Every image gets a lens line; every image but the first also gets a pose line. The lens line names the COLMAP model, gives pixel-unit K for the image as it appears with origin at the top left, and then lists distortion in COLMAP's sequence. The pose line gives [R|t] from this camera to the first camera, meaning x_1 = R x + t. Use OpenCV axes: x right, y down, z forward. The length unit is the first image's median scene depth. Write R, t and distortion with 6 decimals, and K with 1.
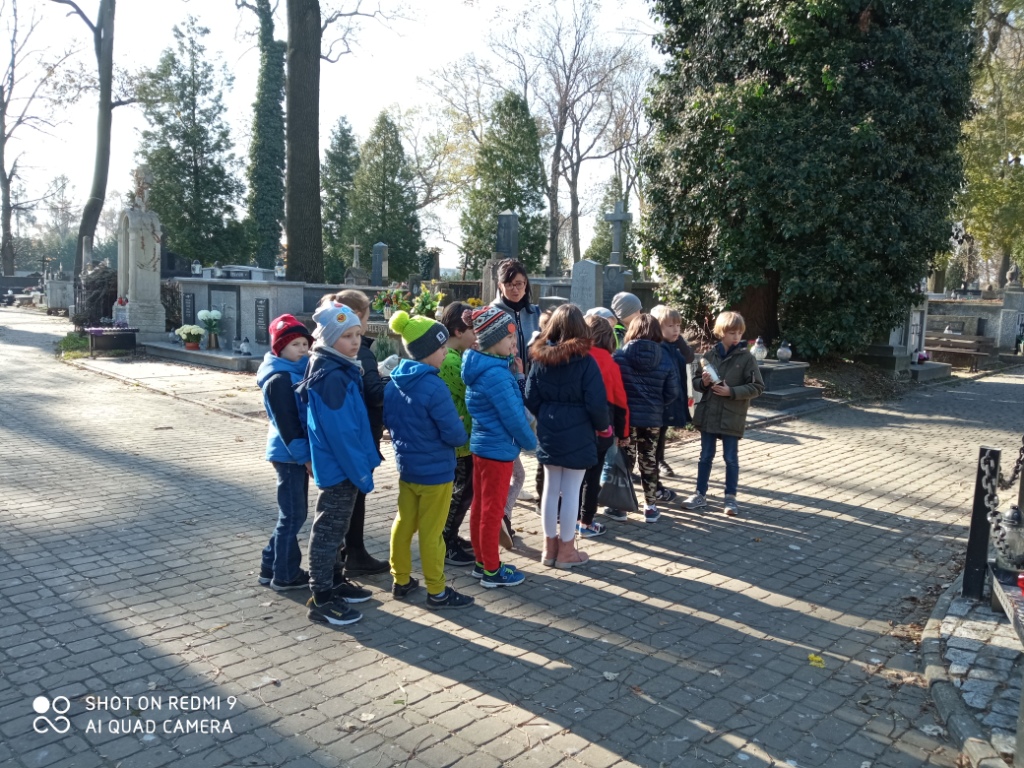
lens RADIAL K [[827.6, 0, 512.0], [0, 827.6, 384.0], [0, 0, 1]] dist [0.092099, -0.145776]
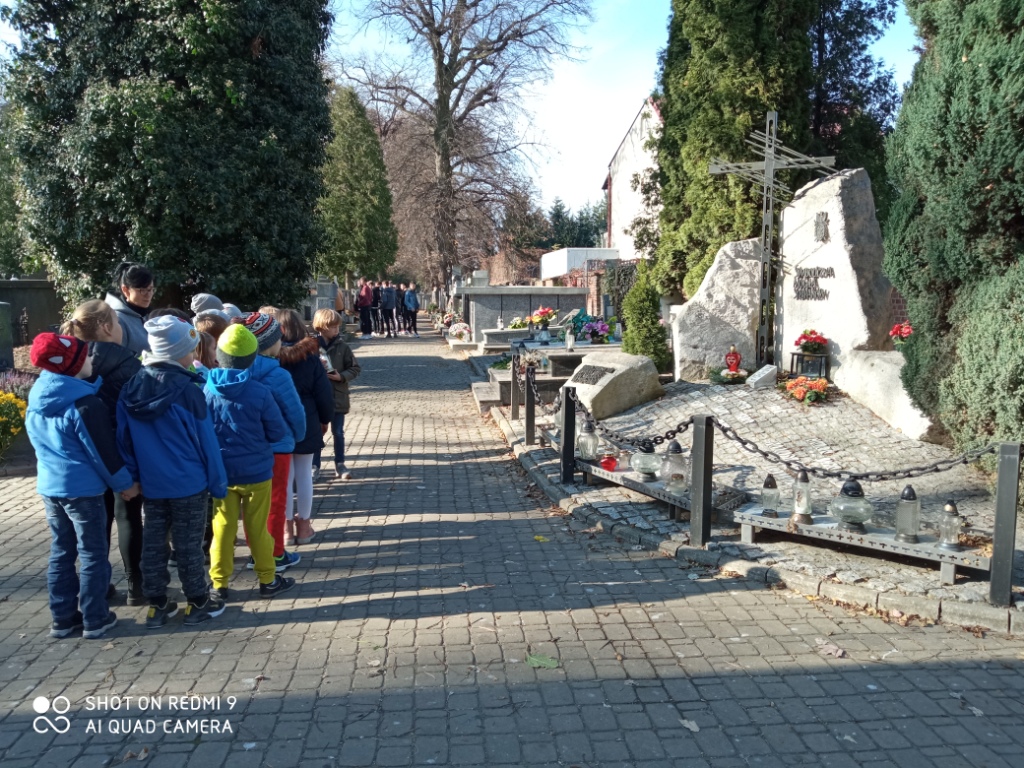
lens RADIAL K [[827.6, 0, 512.0], [0, 827.6, 384.0], [0, 0, 1]] dist [0.092099, -0.145776]
pose [[0.651566, -0.116164, 0.749645, -0.192638], [0.109312, 0.992270, 0.058751, -0.008382], [-0.750675, 0.043665, 0.659227, 0.015036]]
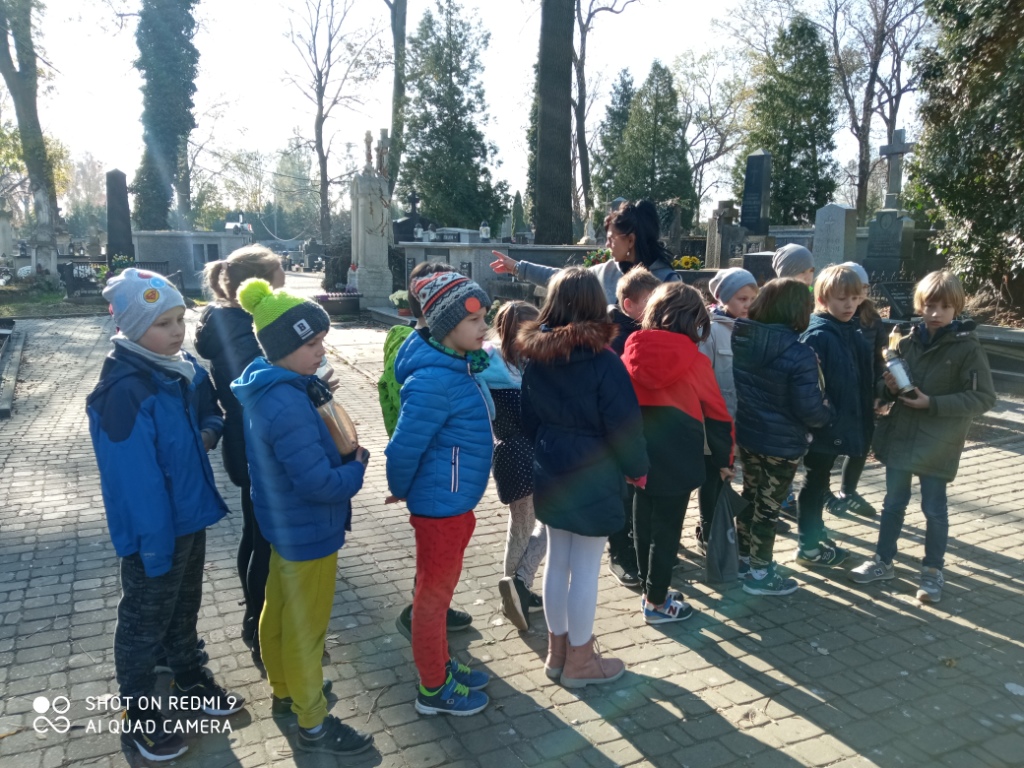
lens RADIAL K [[827.6, 0, 512.0], [0, 827.6, 384.0], [0, 0, 1]] dist [0.092099, -0.145776]
pose [[0.938562, 0.033507, -0.343479, 0.073820], [-0.017131, 0.998572, 0.050603, -0.012585], [0.344684, -0.041610, 0.937796, 0.128124]]
